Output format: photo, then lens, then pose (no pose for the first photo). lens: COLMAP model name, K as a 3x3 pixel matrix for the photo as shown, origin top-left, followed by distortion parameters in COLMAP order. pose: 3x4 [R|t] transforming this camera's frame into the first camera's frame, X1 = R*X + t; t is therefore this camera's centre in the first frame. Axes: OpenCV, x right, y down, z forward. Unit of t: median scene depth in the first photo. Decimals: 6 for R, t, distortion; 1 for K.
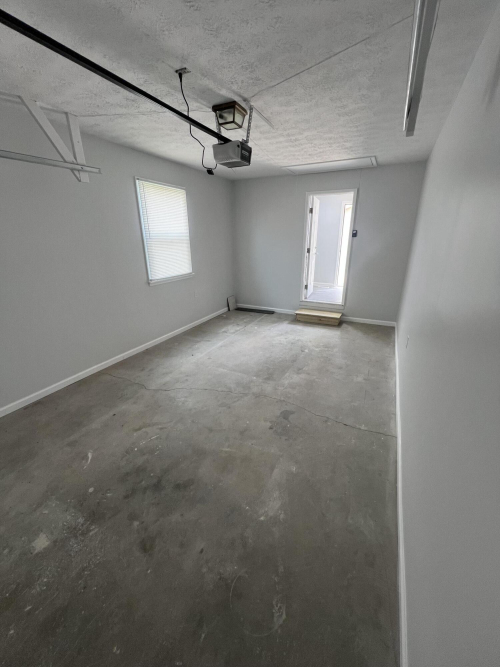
lens RADIAL K [[267.9, 0, 249.9], [0, 267.9, 332.5], [0, 0, 1]] dist [-0.002899, 0.000119]
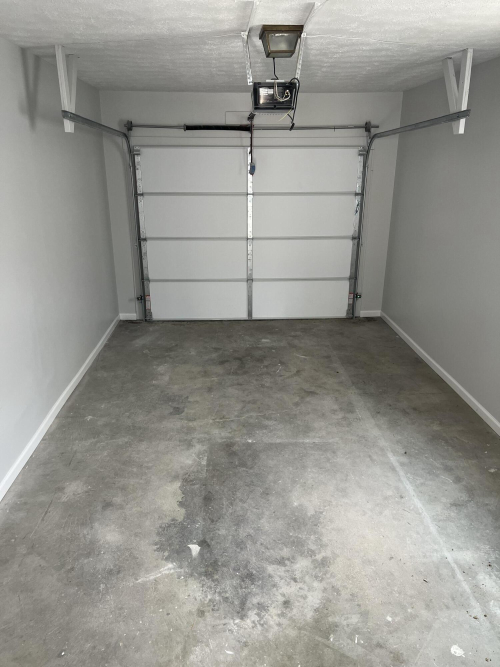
lens RADIAL K [[506.4, 0, 249.6], [0, 506.4, 333.4], [0, 0, 1]] dist [0.044668, -0.037003]
pose [[-0.872179, 0.161669, -0.461700, 0.521546], [-0.164709, 0.791653, 0.588350, -0.716071], [0.460624, 0.589193, -0.663835, 1.654306]]
